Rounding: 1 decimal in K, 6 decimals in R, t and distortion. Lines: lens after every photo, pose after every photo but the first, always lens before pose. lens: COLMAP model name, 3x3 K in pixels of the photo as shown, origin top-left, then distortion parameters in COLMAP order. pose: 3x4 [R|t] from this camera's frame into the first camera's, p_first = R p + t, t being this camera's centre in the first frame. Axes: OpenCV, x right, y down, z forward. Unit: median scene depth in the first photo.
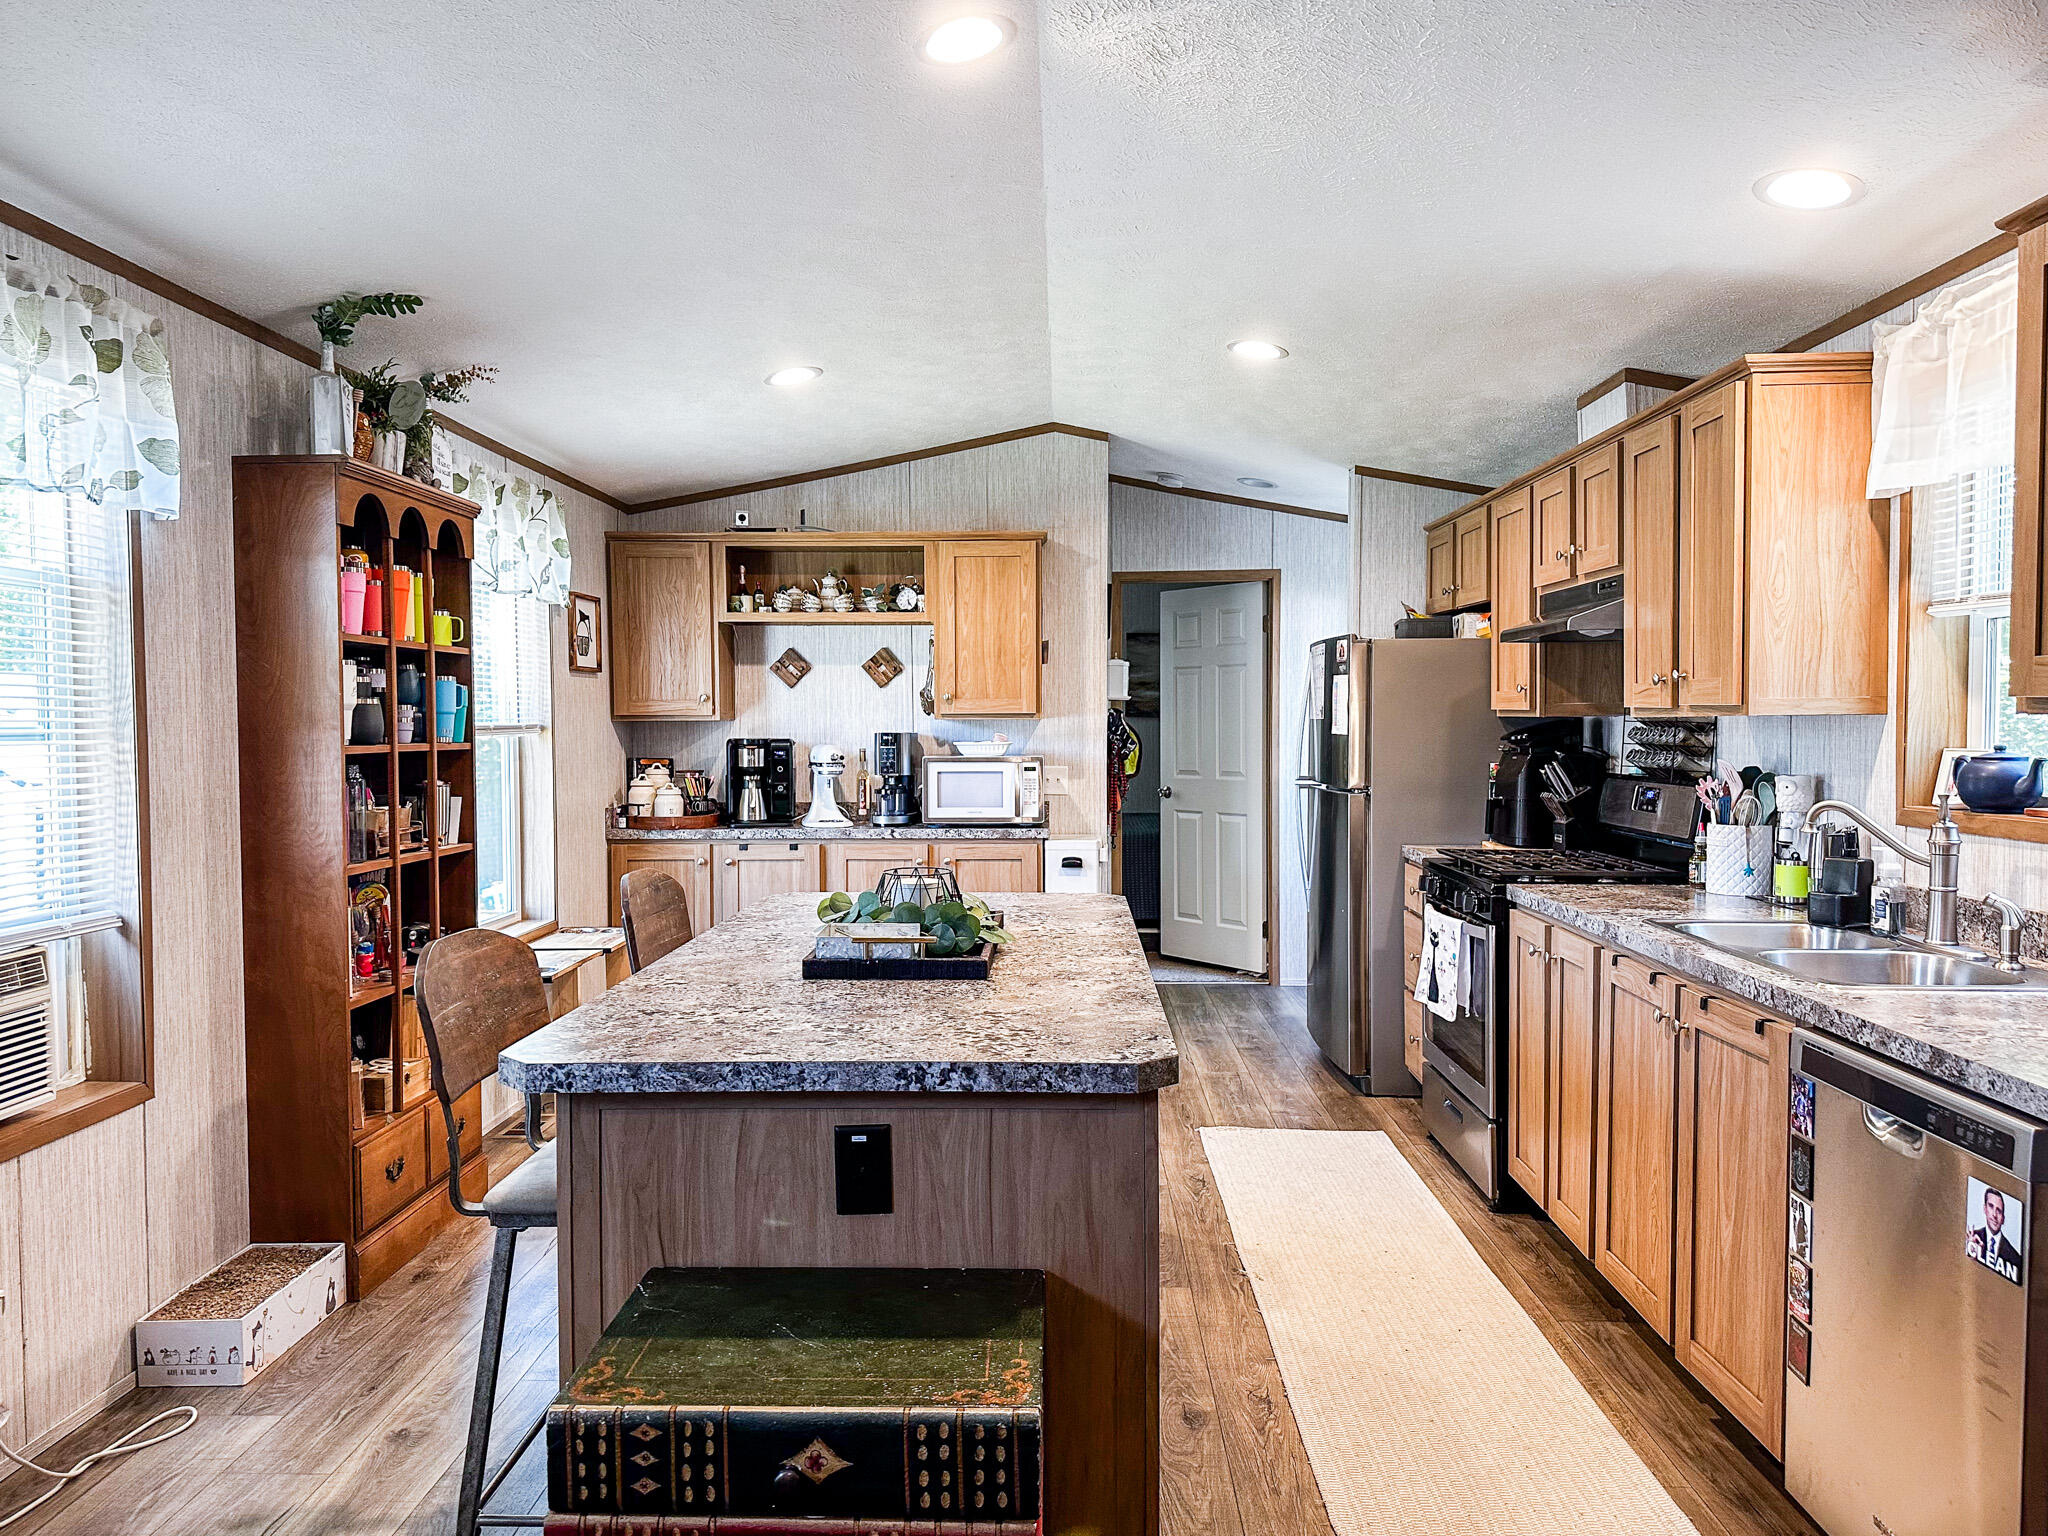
lens RADIAL K [[1430.0, 0, 1014.6], [0, 1430.0, 771.9], [0, 0, 1]] dist [0.119150, -0.205357]
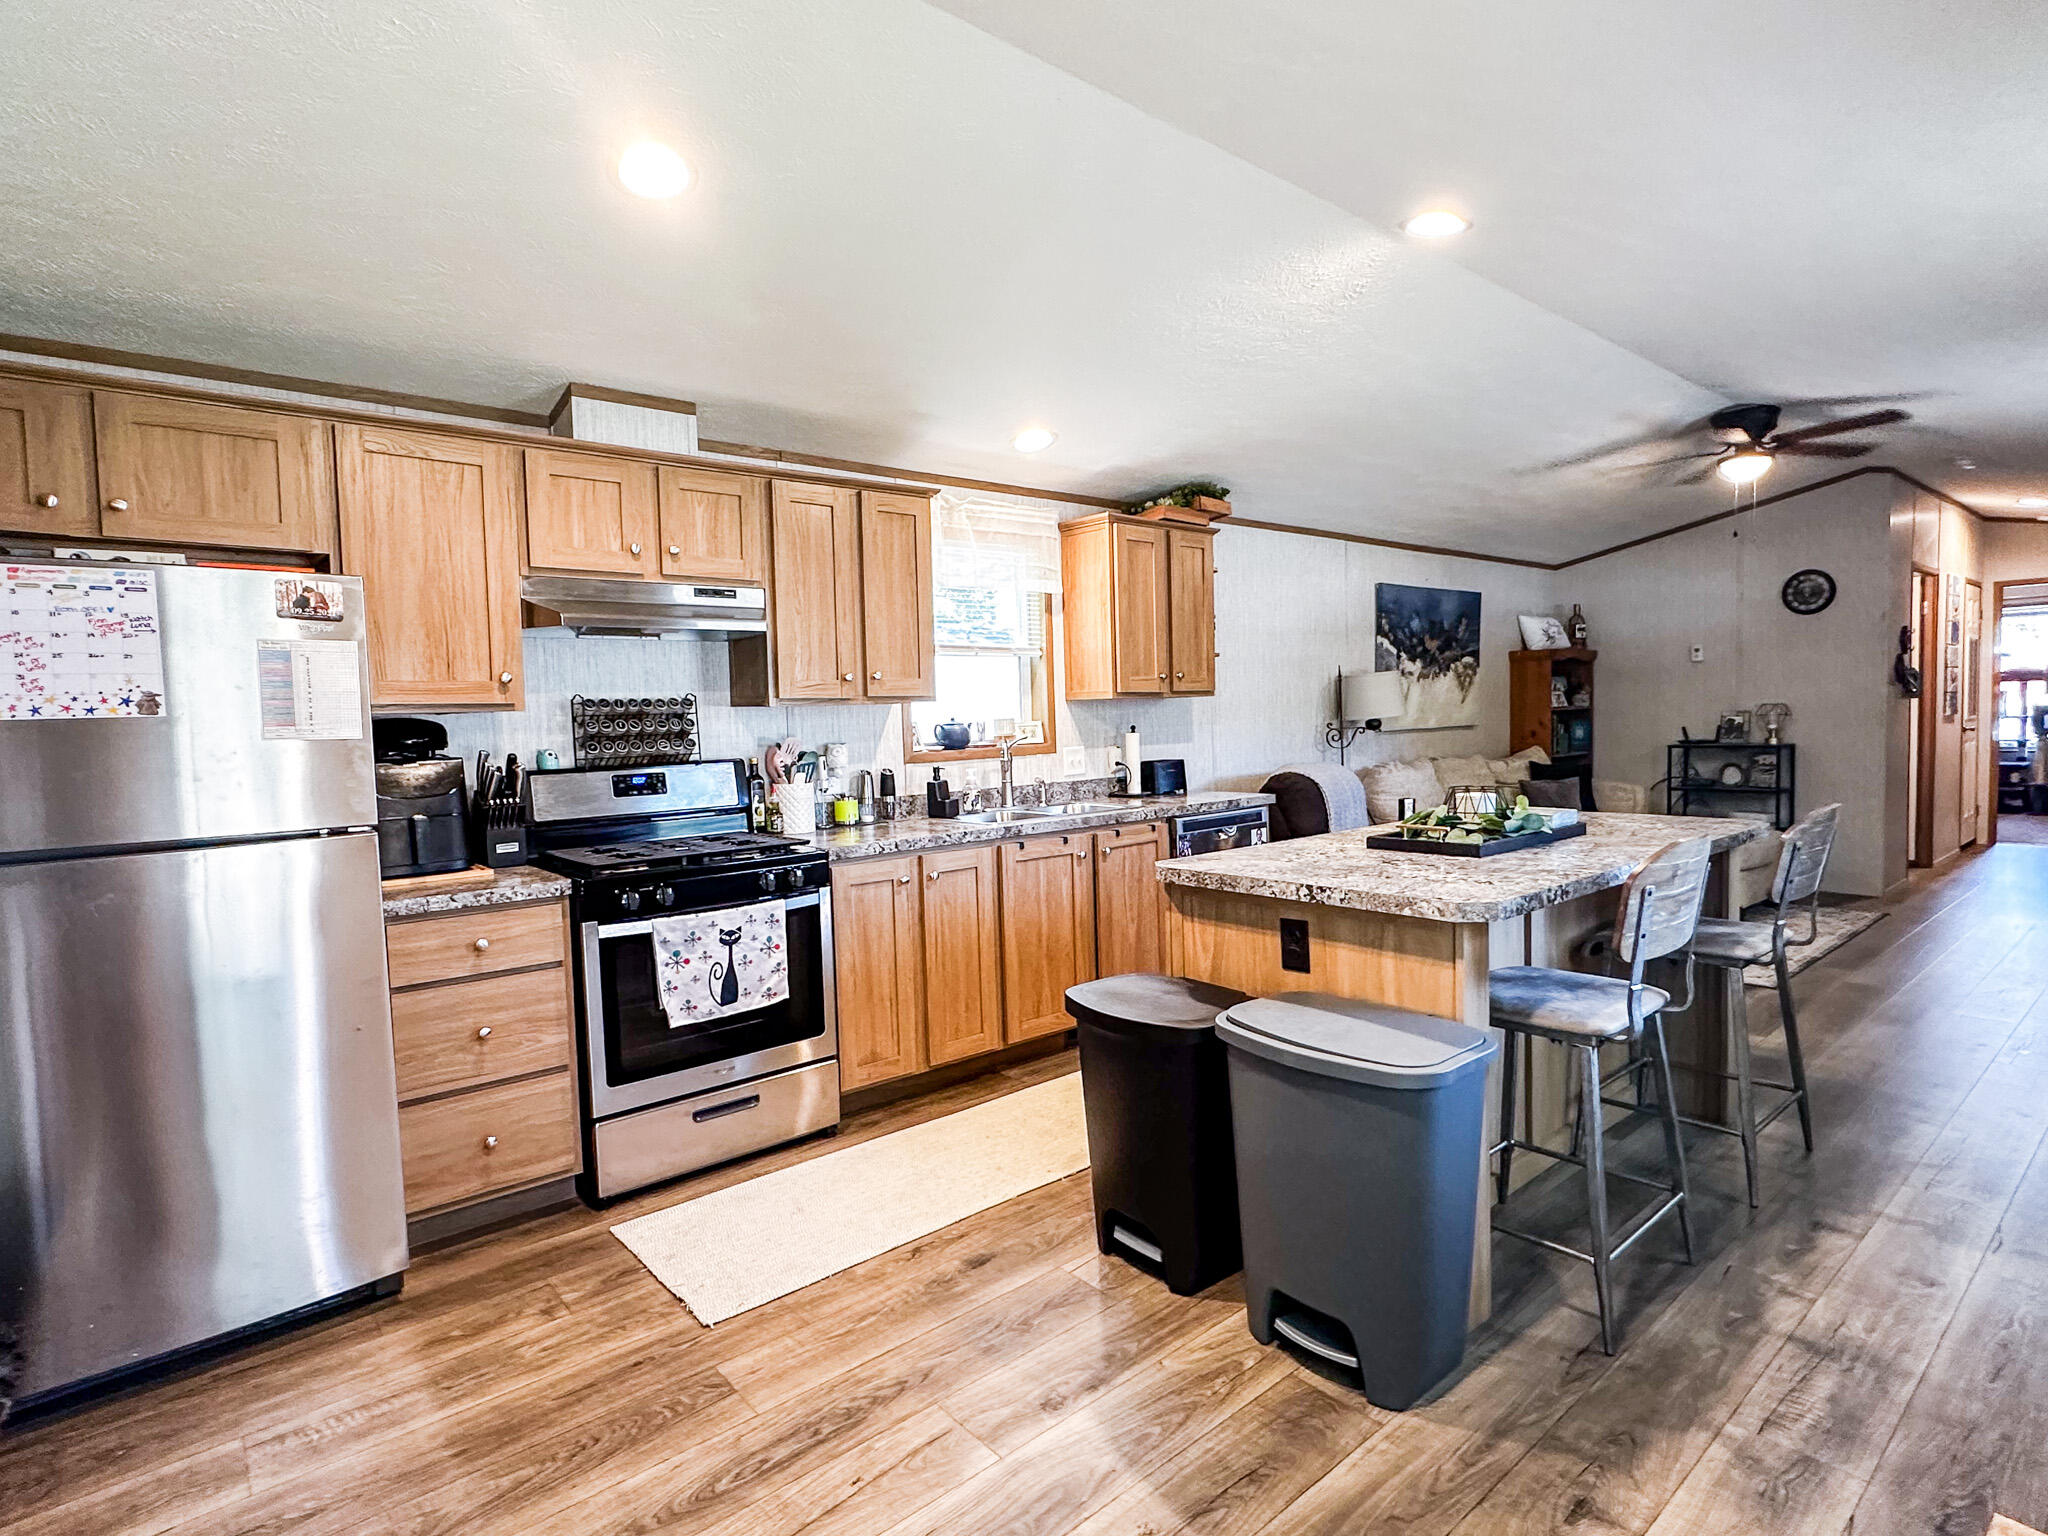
lens RADIAL K [[1046.2, 0, 1023.6], [0, 1046.2, 774.5], [0, 0, 1]] dist [-0.004727, -0.000196]
pose [[-0.668804, -0.020011, 0.743170, -0.328719], [0.060131, 0.994907, 0.080903, -0.033372], [-0.741003, 0.098795, -0.664194, 1.226471]]
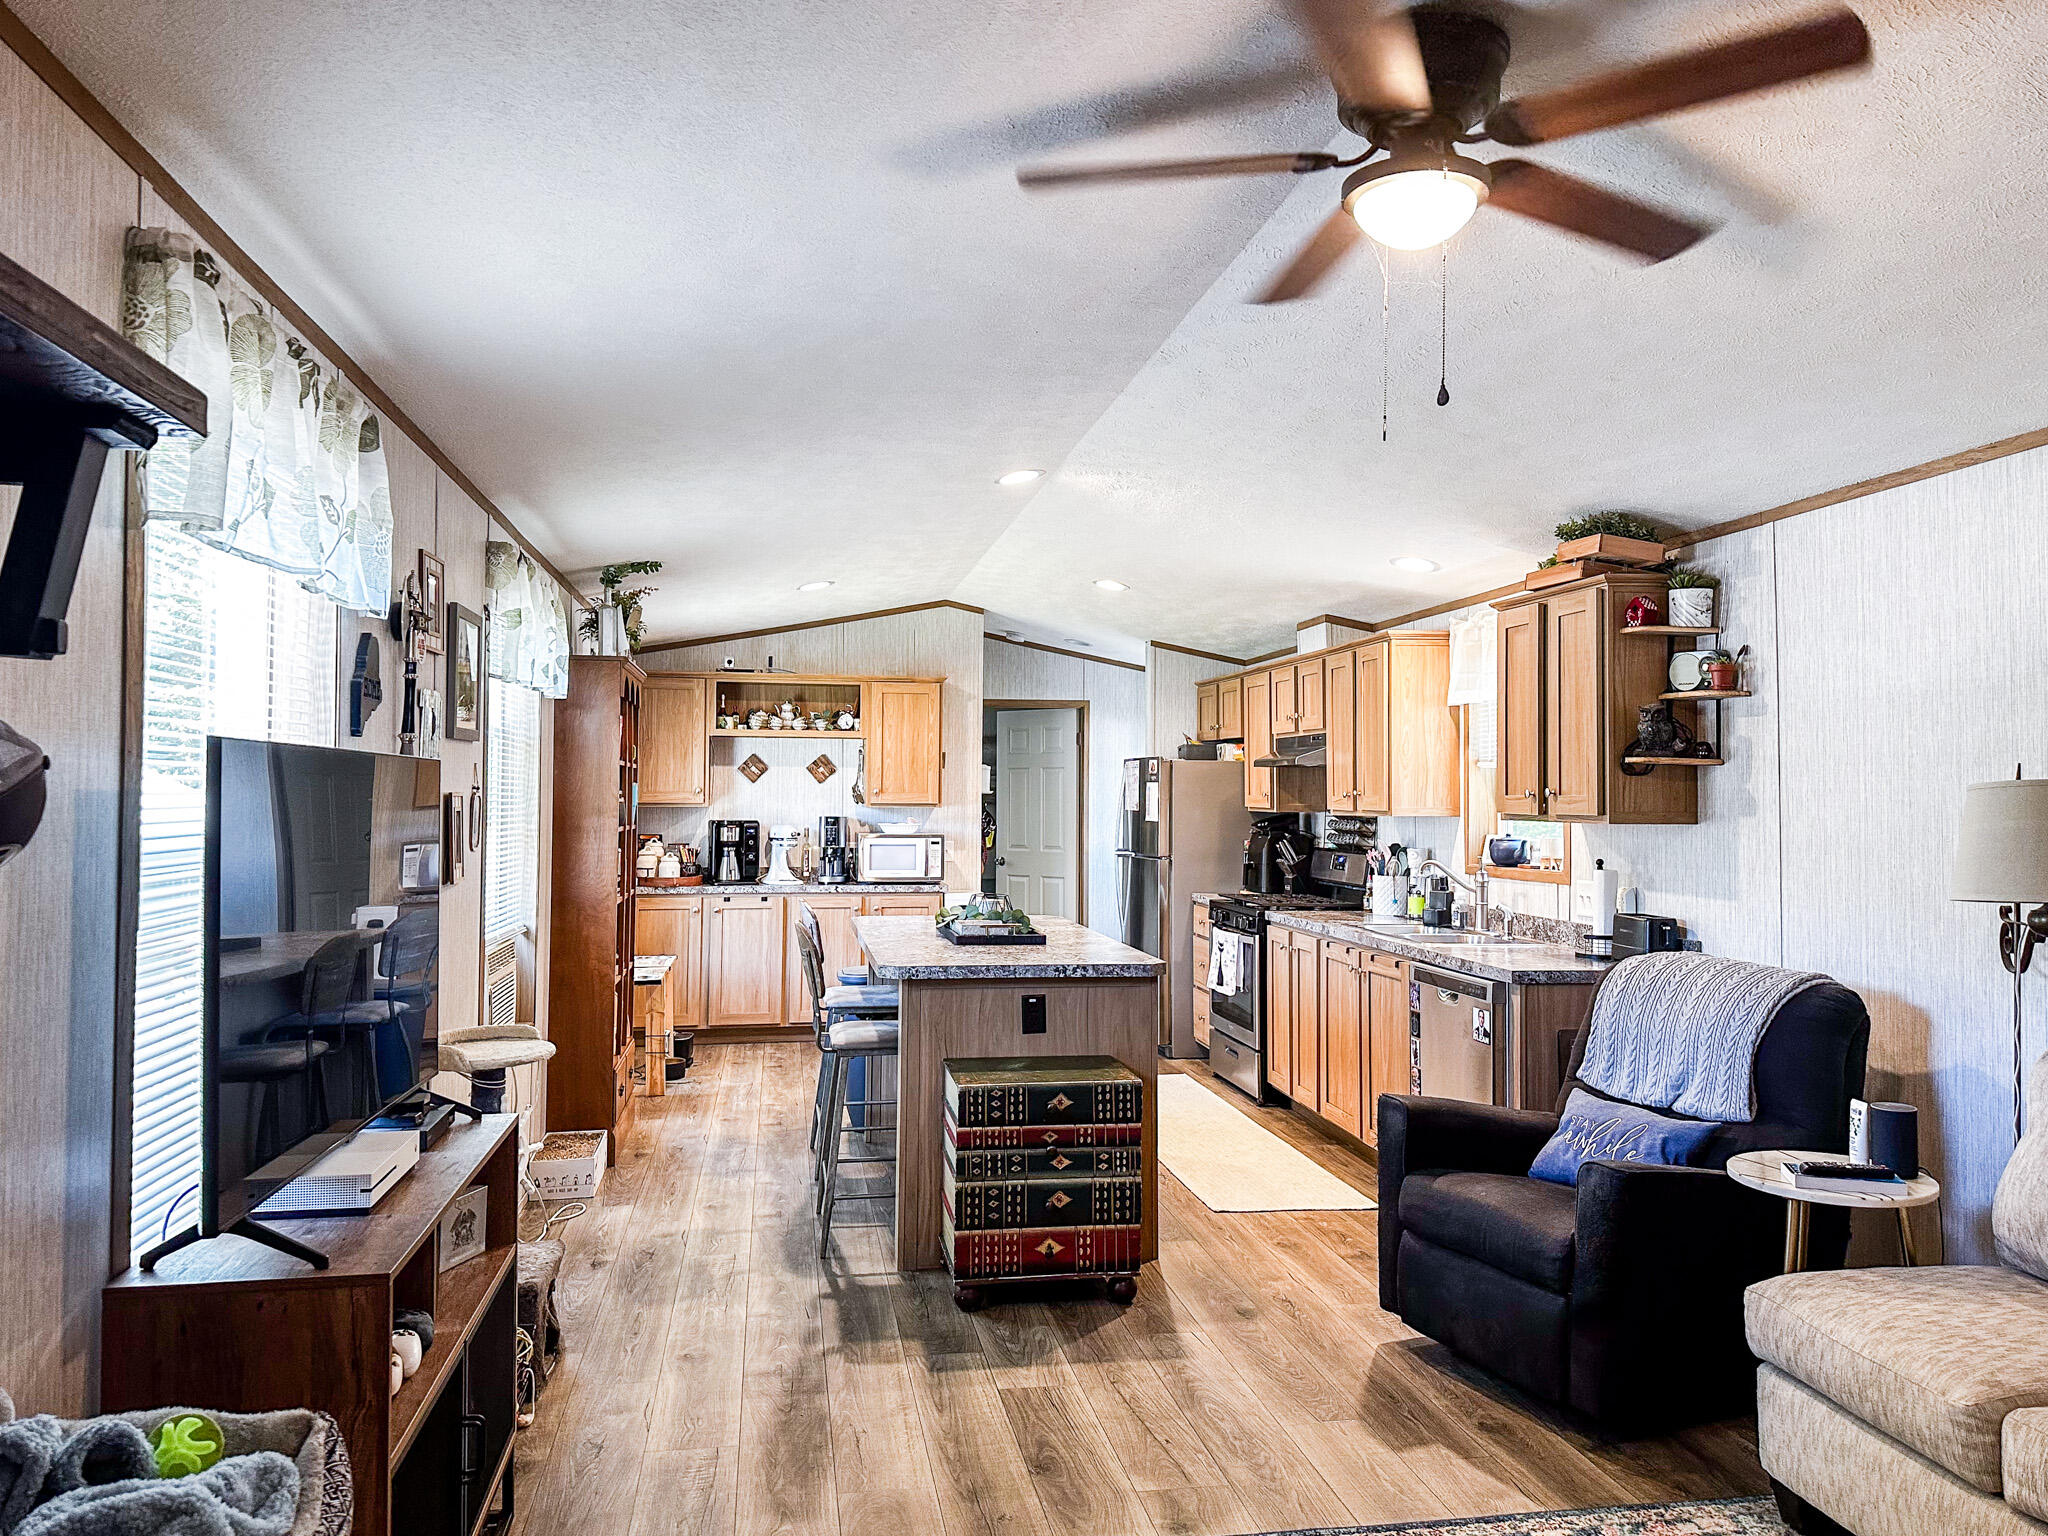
lens RADIAL K [[1426.0, 0, 1015.3], [0, 1426.0, 753.9], [0, 0, 1]] dist [0.156383, -0.224741]
pose [[0.979973, 0.017213, 0.198383, -0.251687], [-0.004000, 0.997758, -0.066809, 0.005488], [-0.199088, 0.064677, 0.977845, -0.534555]]
